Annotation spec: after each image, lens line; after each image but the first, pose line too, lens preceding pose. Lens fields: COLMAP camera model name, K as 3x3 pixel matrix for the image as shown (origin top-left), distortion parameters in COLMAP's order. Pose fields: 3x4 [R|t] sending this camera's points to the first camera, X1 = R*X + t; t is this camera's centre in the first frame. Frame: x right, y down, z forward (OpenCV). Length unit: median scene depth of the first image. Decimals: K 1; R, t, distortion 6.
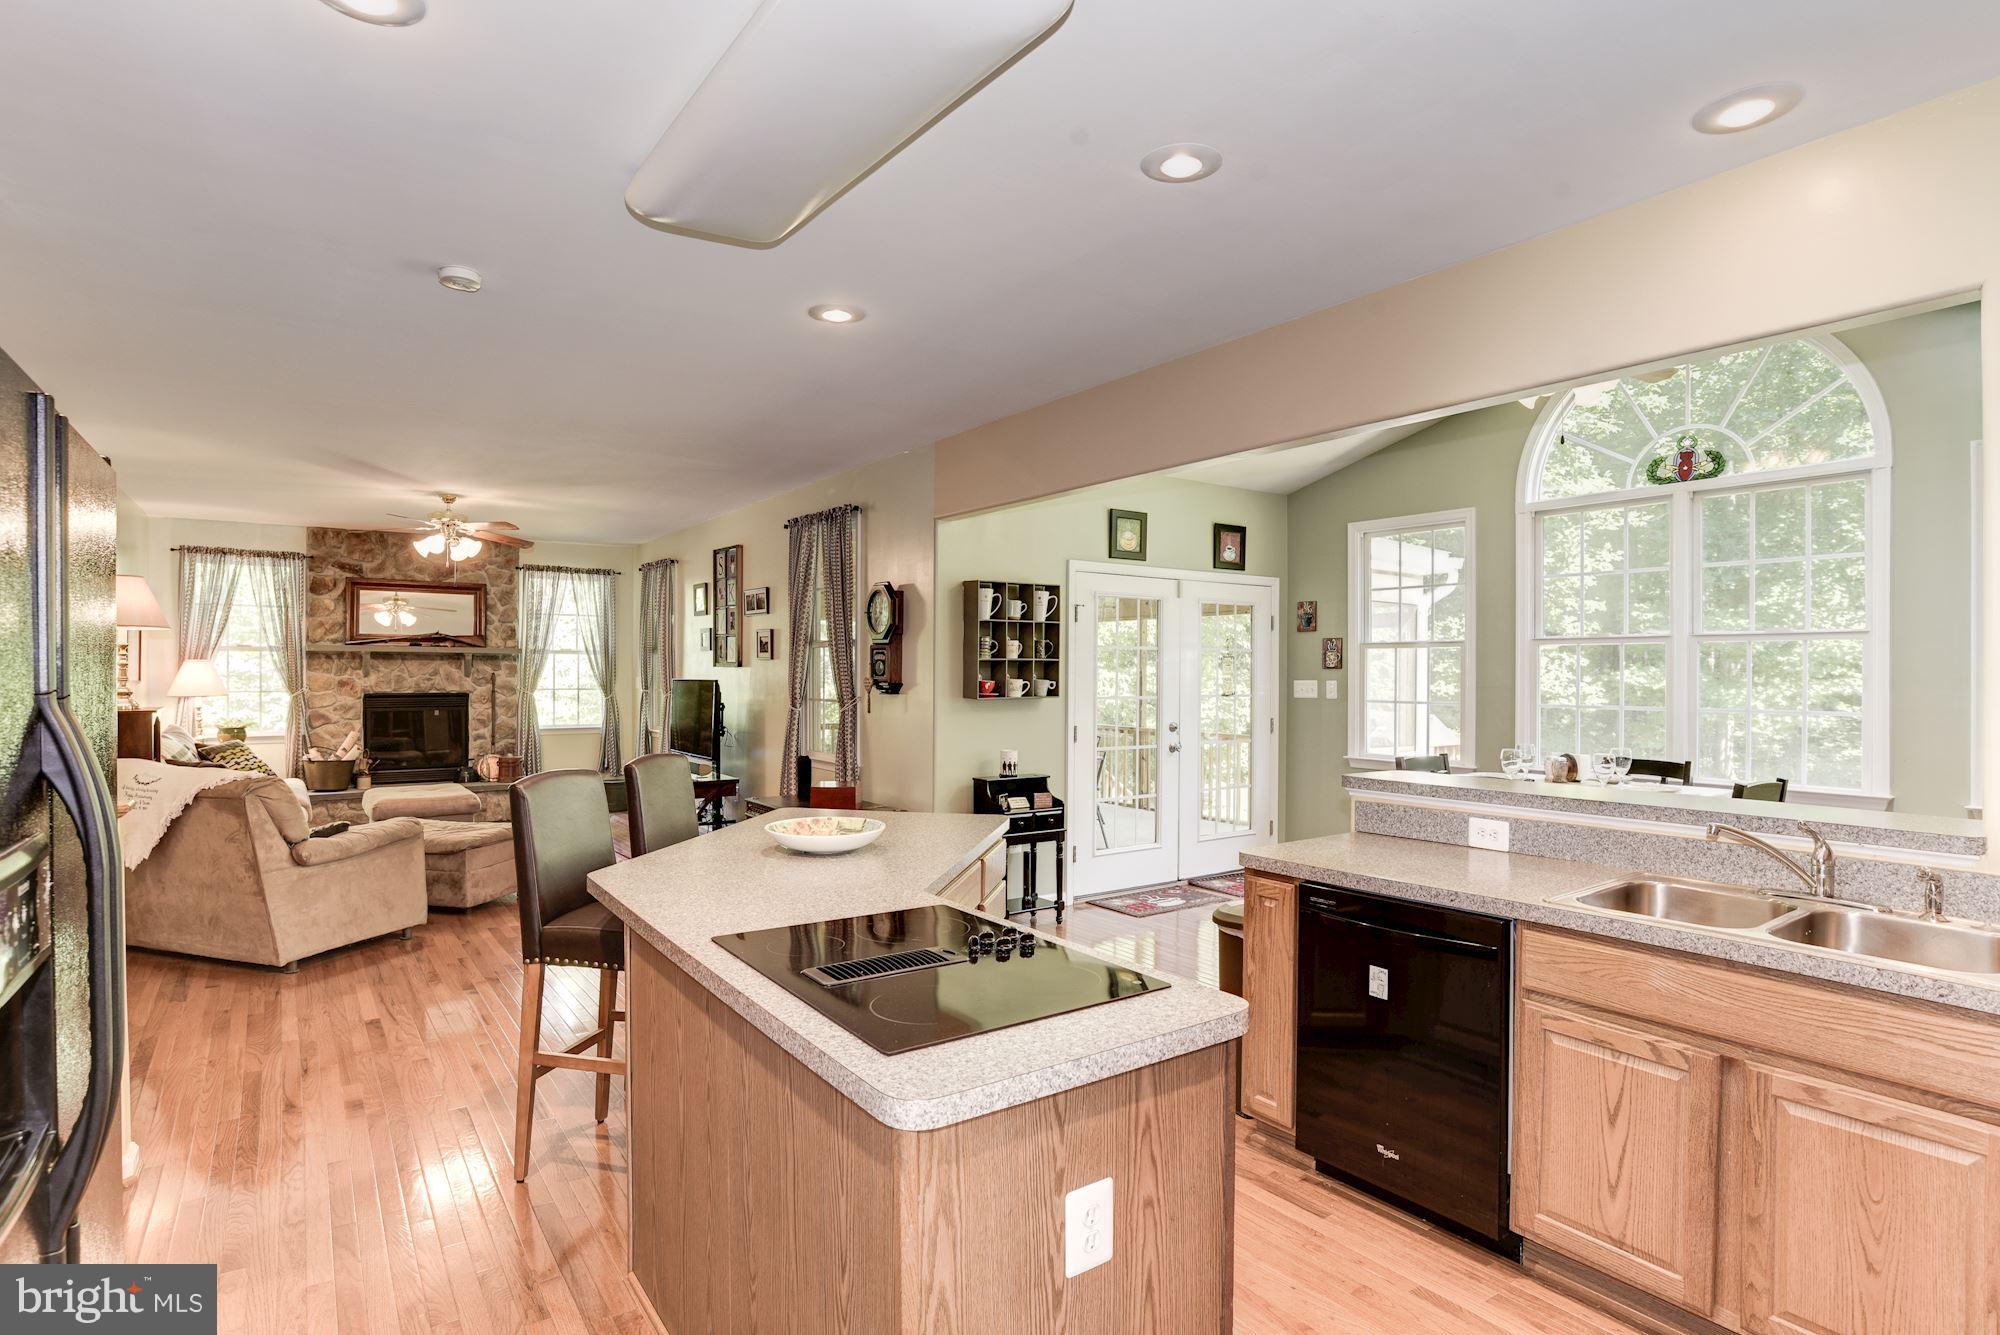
lens RADIAL K [[1022.6, 0, 990.5], [0, 1022.6, 673.8], [0, 0, 1]] dist [-0.080737, 0.040031]
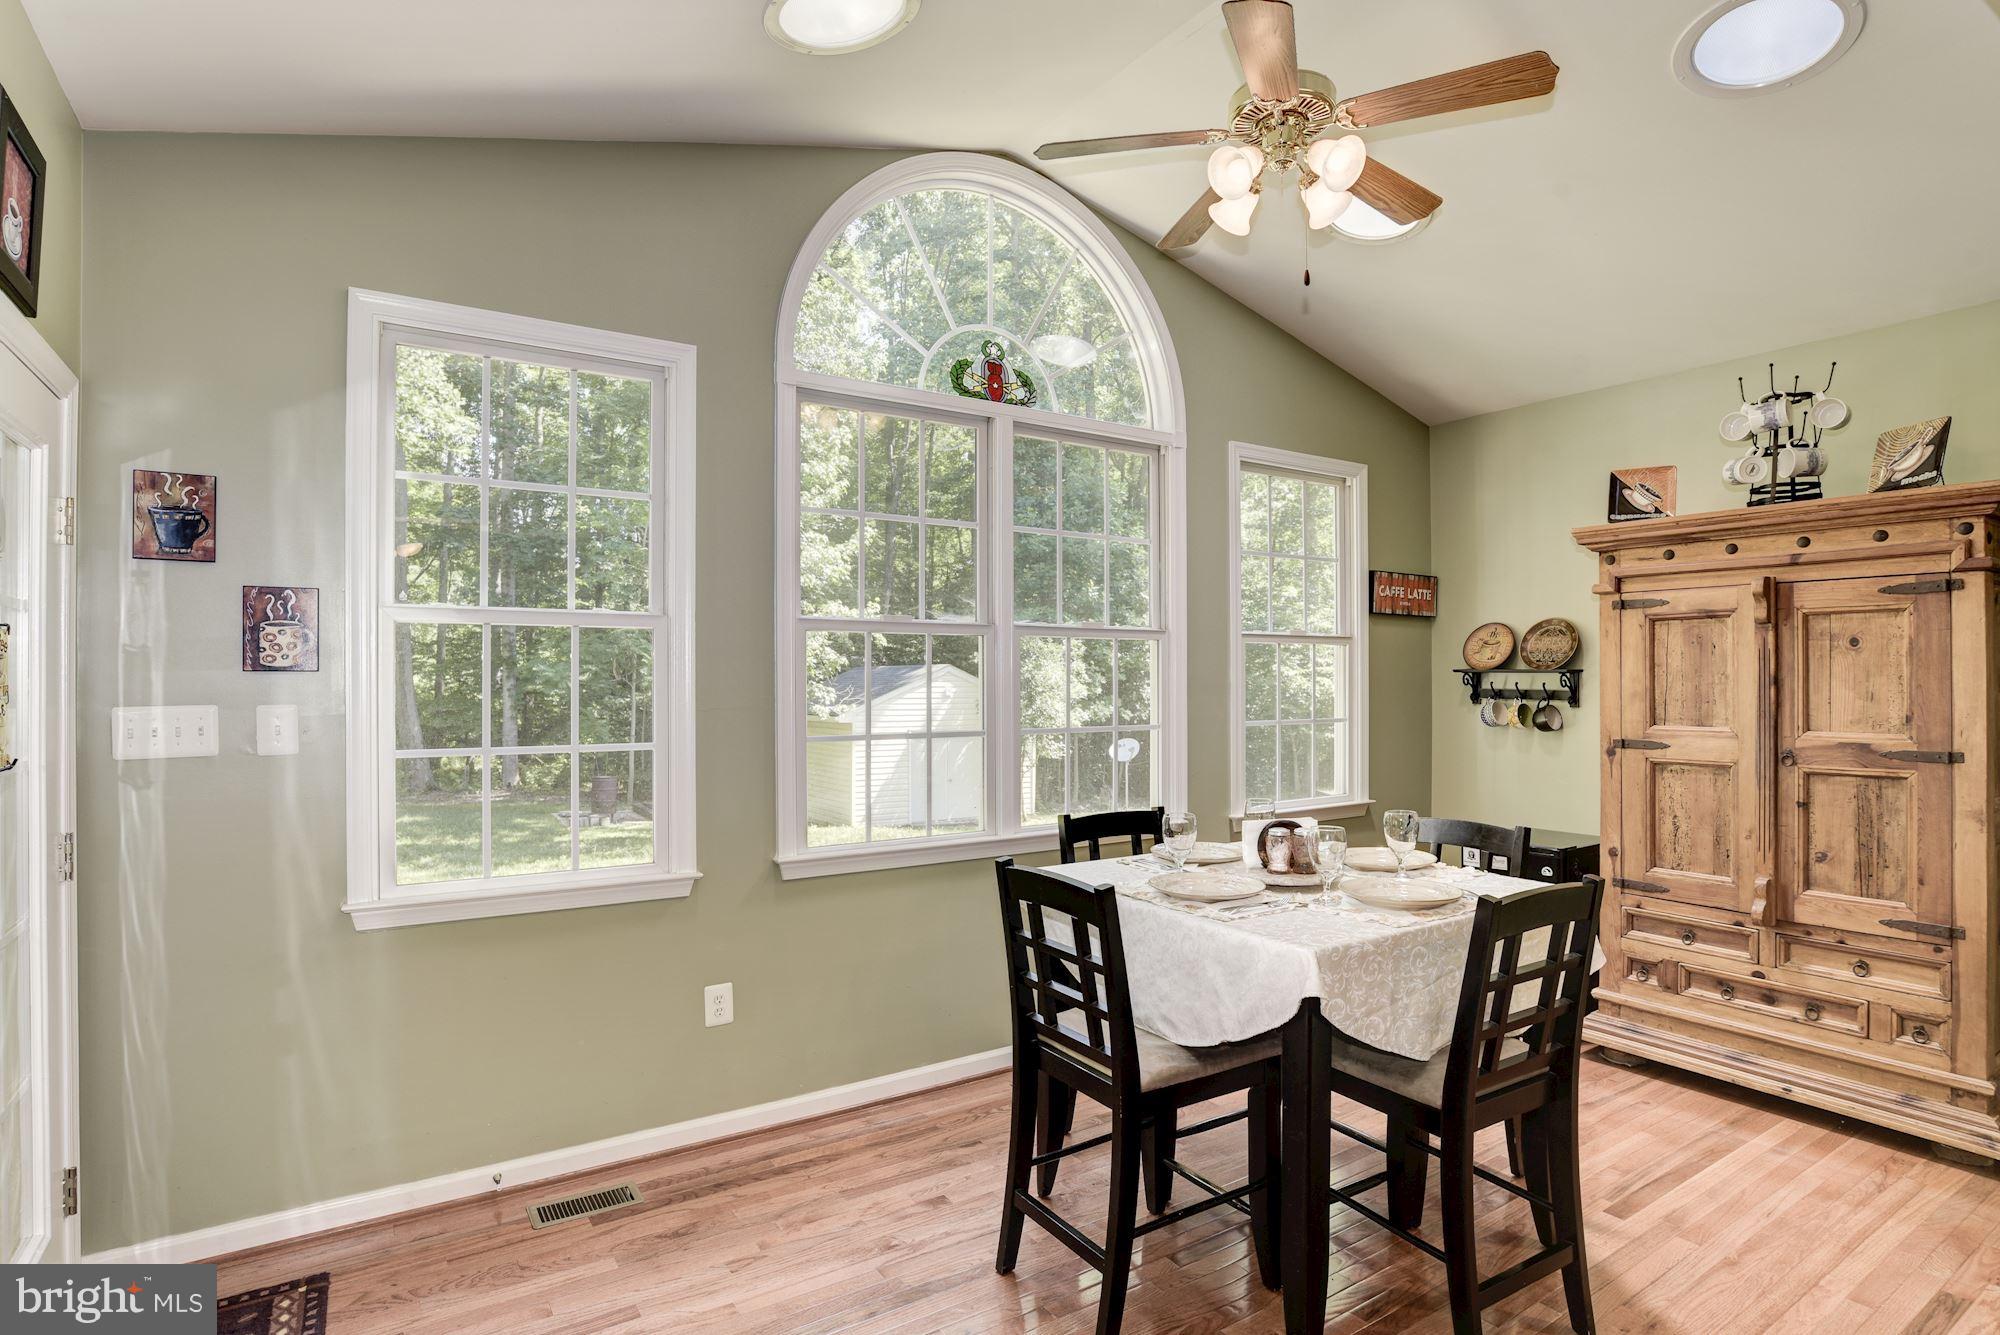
lens RADIAL K [[1022.6, 0, 990.5], [0, 1022.6, 673.8], [0, 0, 1]] dist [-0.080737, 0.040031]
pose [[0.019637, 0.002615, 0.999804, -0.012586], [0.003356, 0.999991, -0.002681, -0.003055], [-0.999802, 0.003408, 0.019628, 0.969832]]
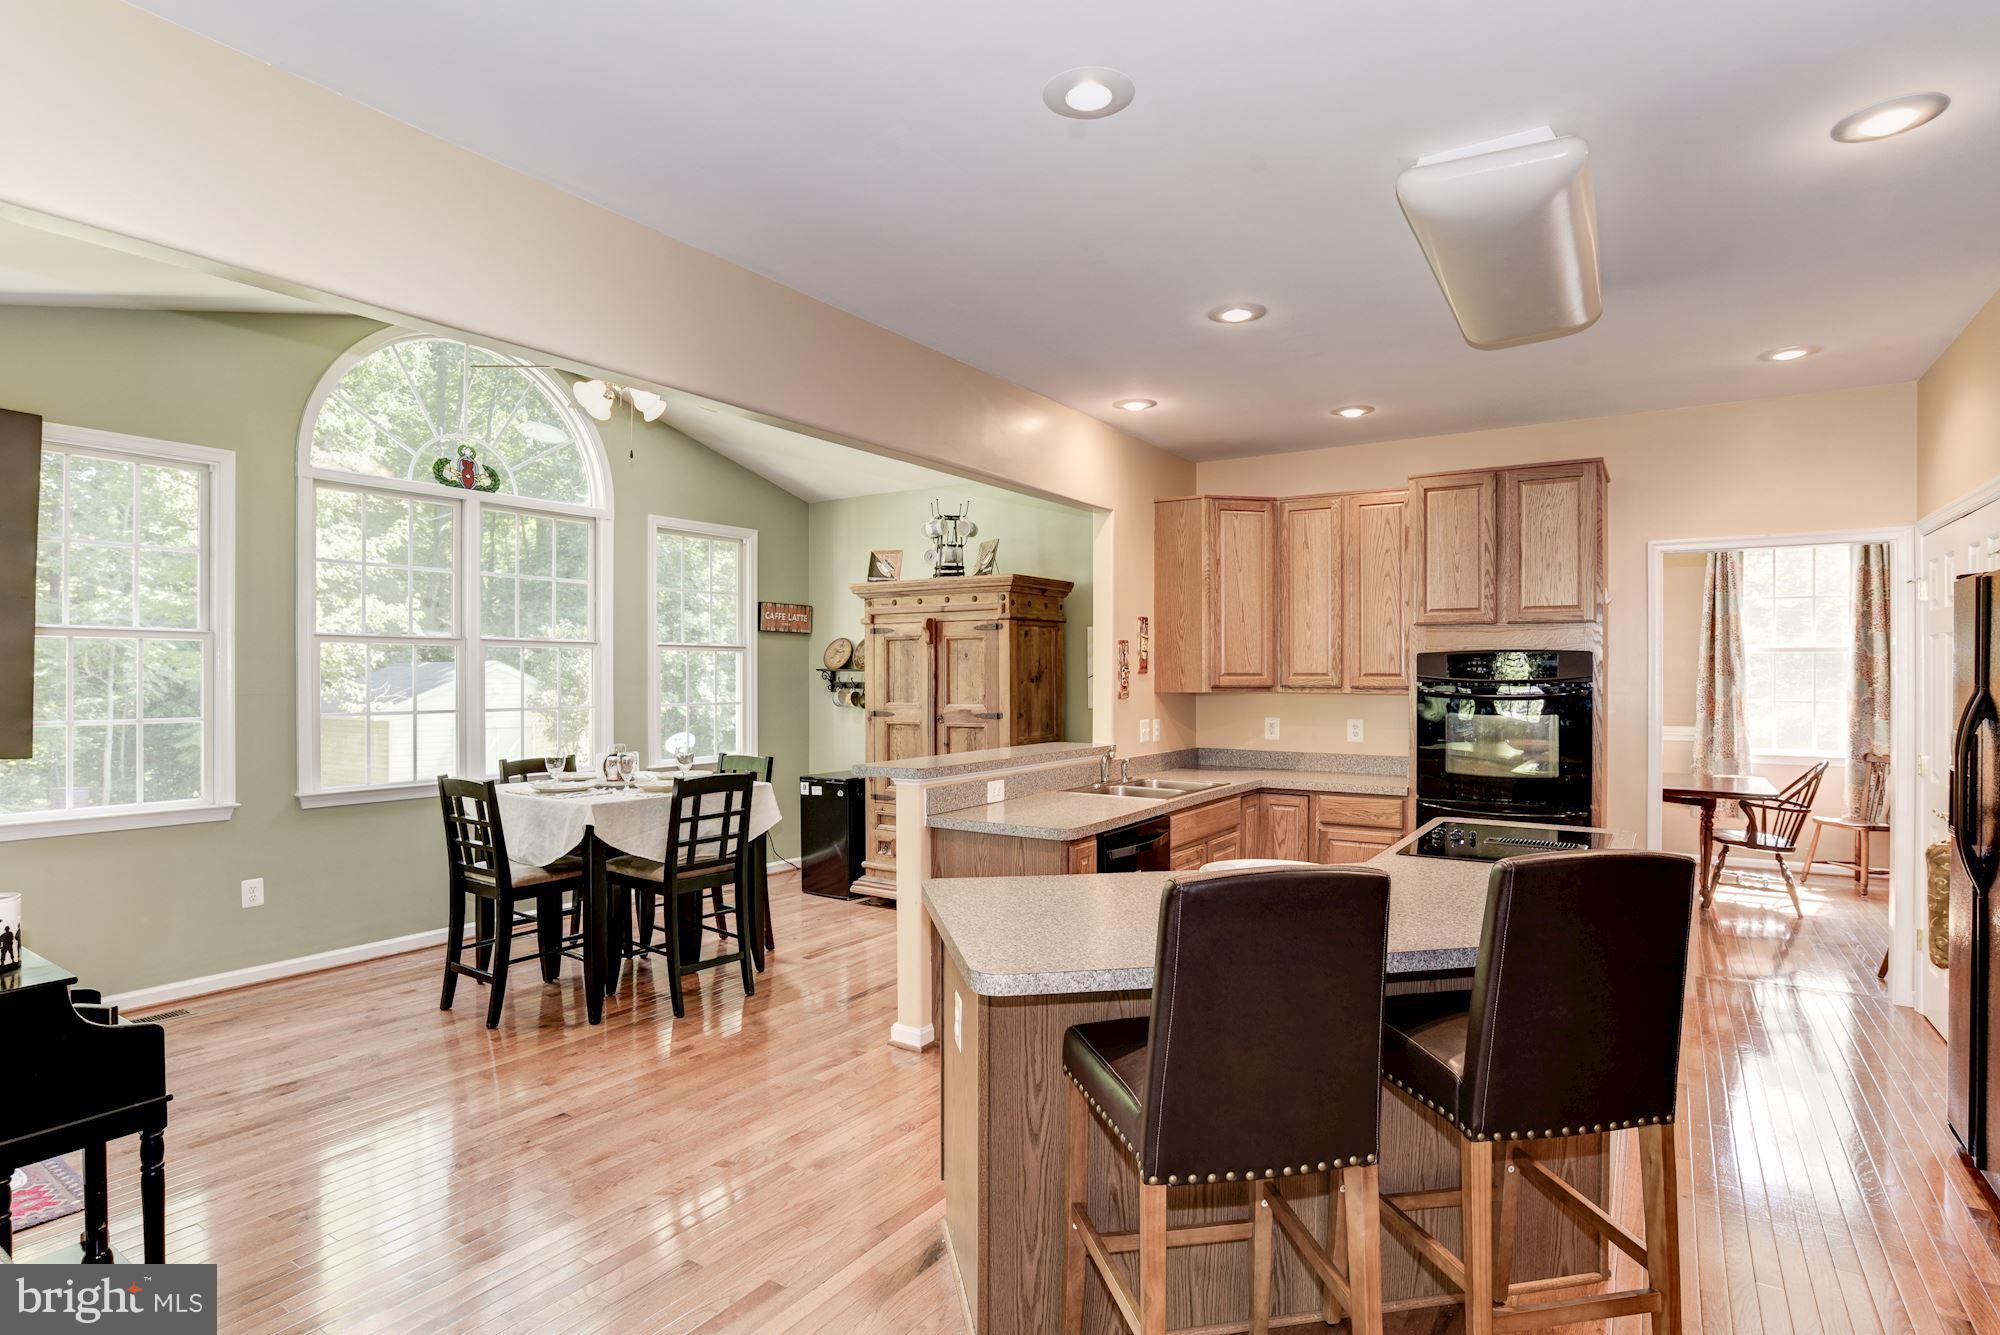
lens RADIAL K [[1022.6, 0, 990.5], [0, 1022.6, 673.8], [0, 0, 1]] dist [-0.080737, 0.040031]
pose [[-0.372337, -0.000233, 0.928097, -0.460086], [0.000949, 0.999999, 0.000632, -0.001991], [-0.928097, 0.001116, -0.372337, 0.865085]]
